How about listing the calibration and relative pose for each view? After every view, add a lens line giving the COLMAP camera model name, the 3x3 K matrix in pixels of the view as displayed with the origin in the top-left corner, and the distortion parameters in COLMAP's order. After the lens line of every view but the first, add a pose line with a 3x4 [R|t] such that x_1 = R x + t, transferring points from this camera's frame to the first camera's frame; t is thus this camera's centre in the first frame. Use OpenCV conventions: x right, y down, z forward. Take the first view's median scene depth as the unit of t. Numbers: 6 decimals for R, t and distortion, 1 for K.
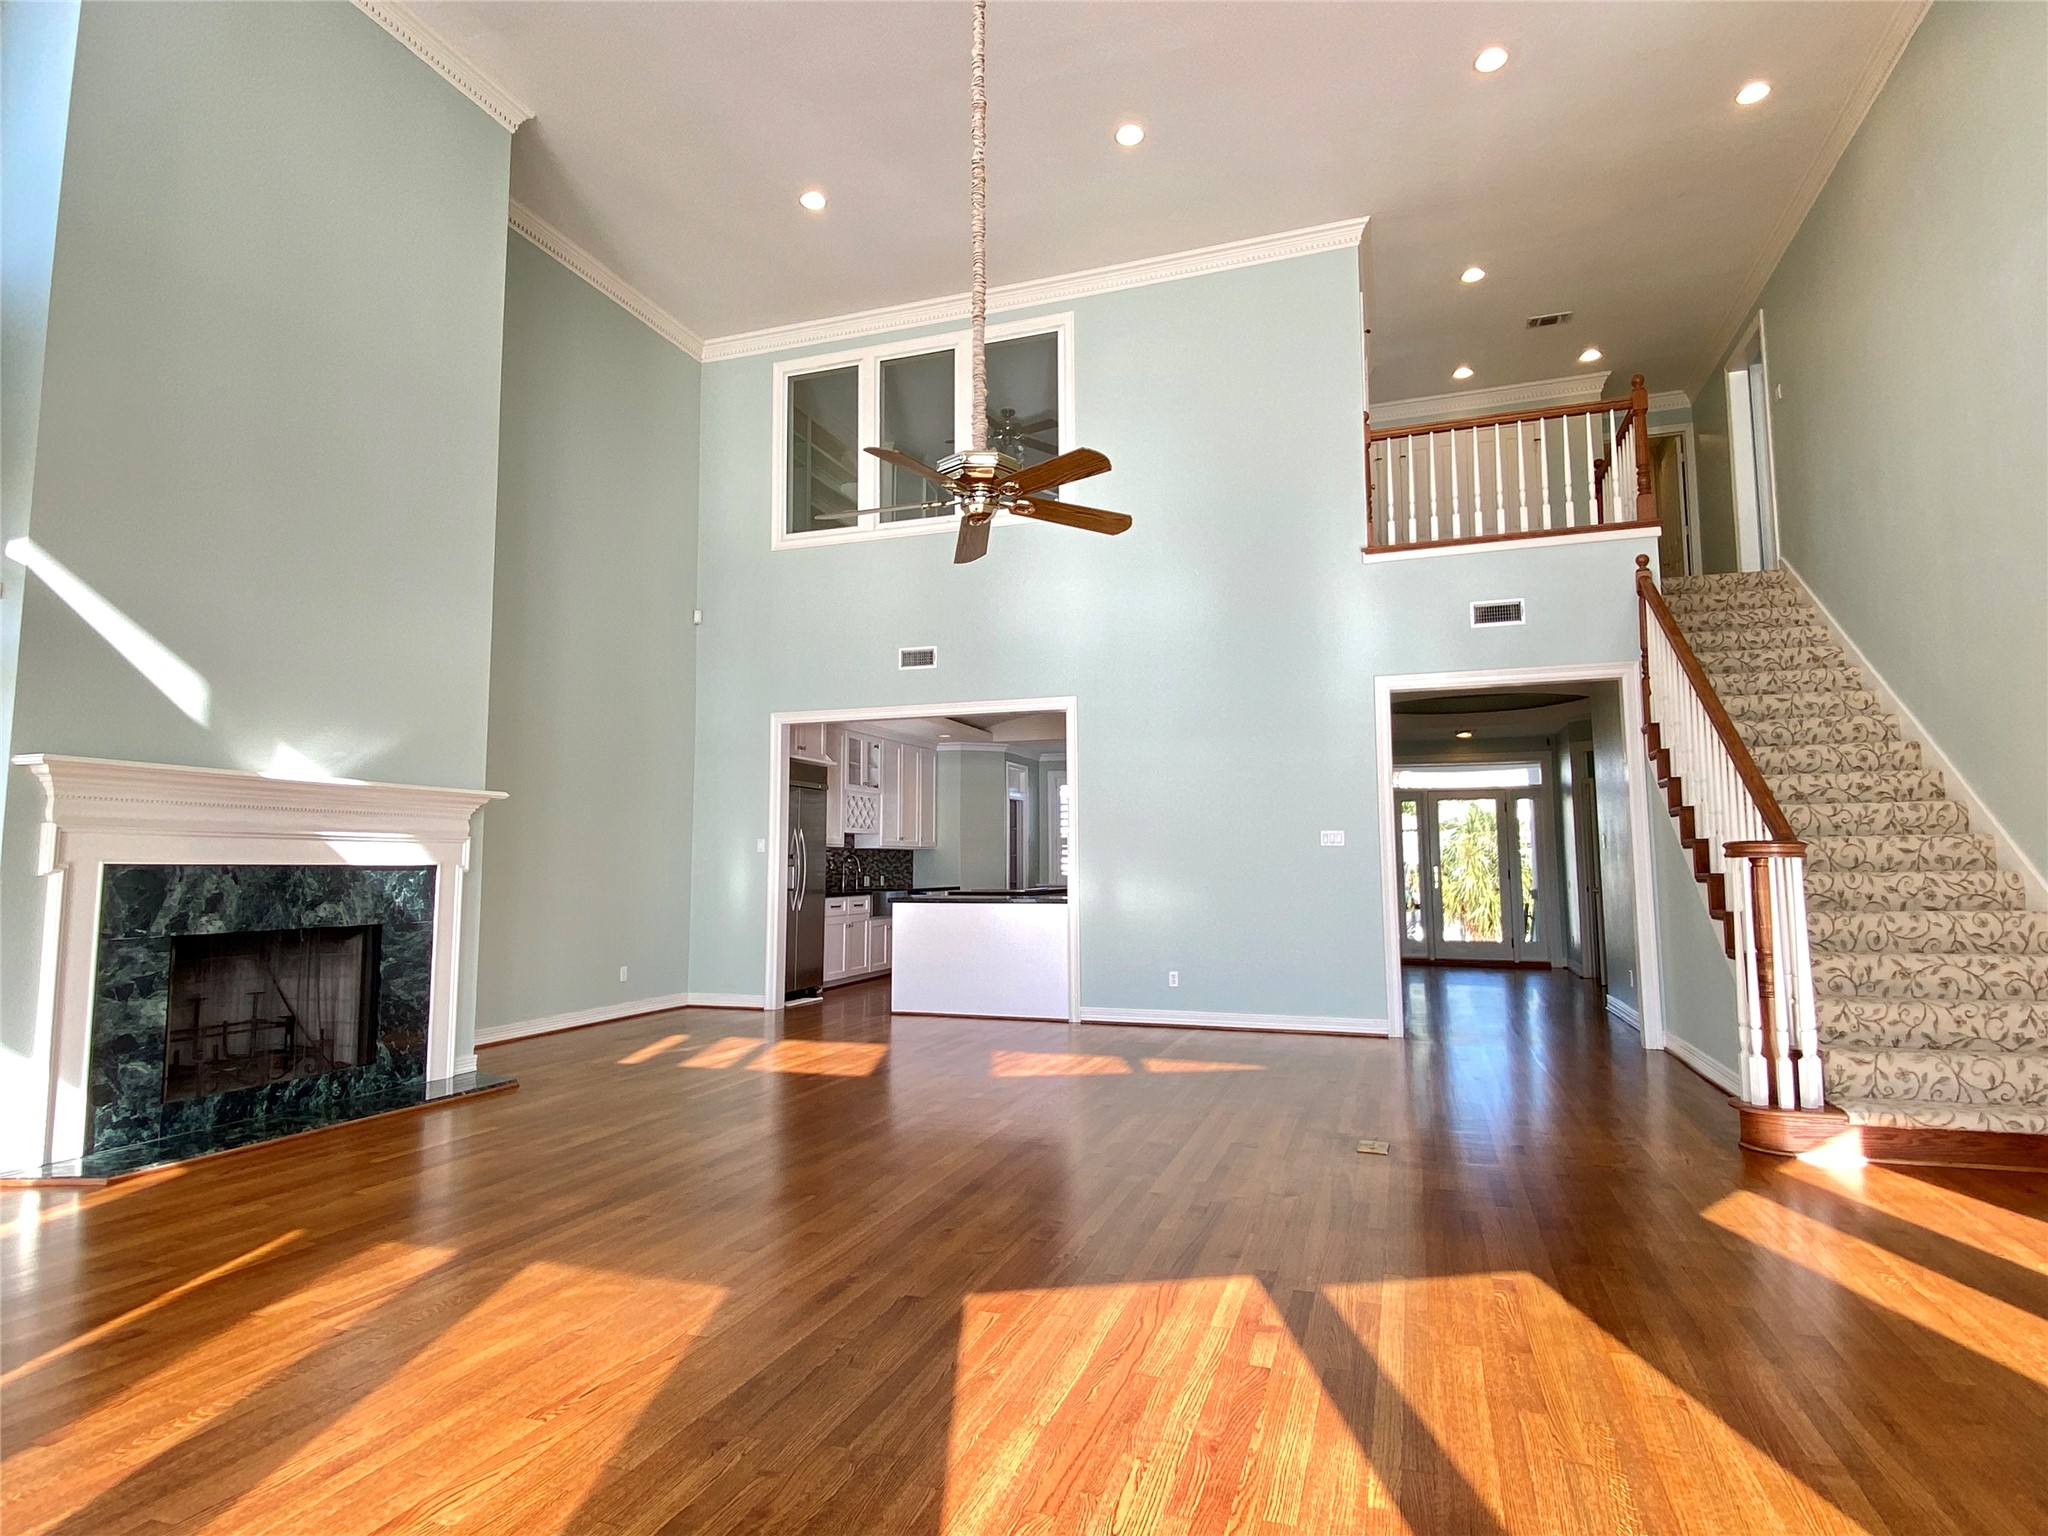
lens RADIAL K [[1136.9, 0, 1045.8], [0, 1136.9, 773.2], [0, 0, 1]] dist [0.032460, -0.024563]
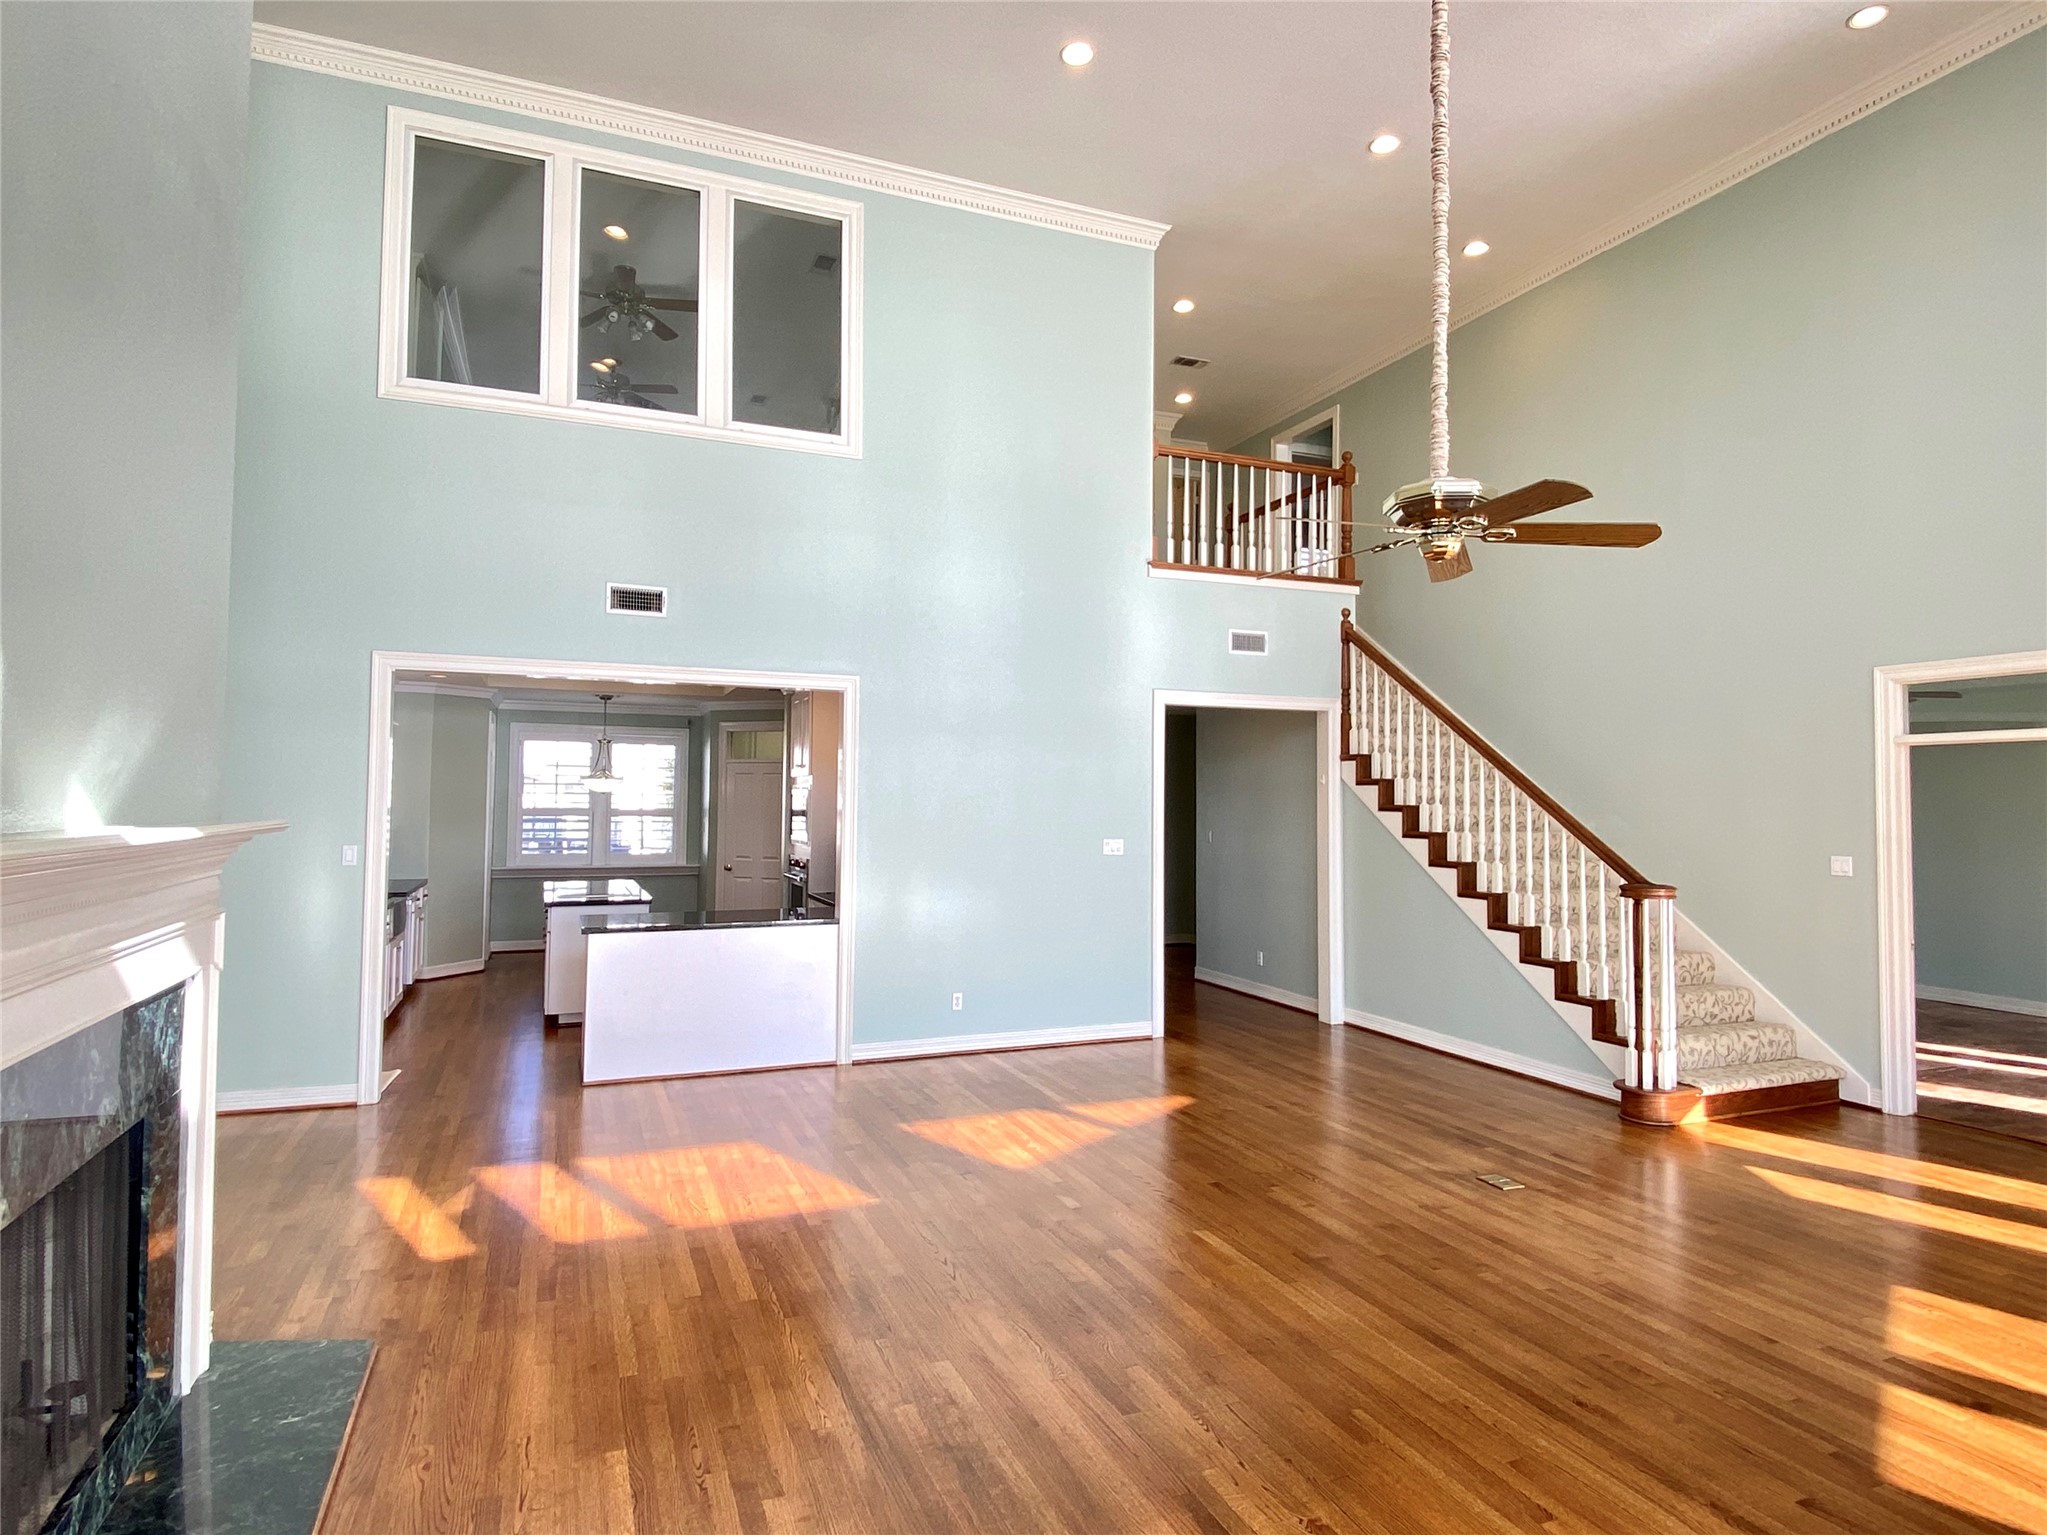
lens RADIAL K [[1136.3, 0, 1079.2], [0, 1136.3, 769.5], [0, 0, 1]] dist [0.032460, -0.024563]
pose [[0.743205, 0.032586, 0.668269, -0.417413], [-0.071492, 0.996963, 0.030895, -0.037772], [-0.665233, -0.070737, 0.743277, 0.270301]]
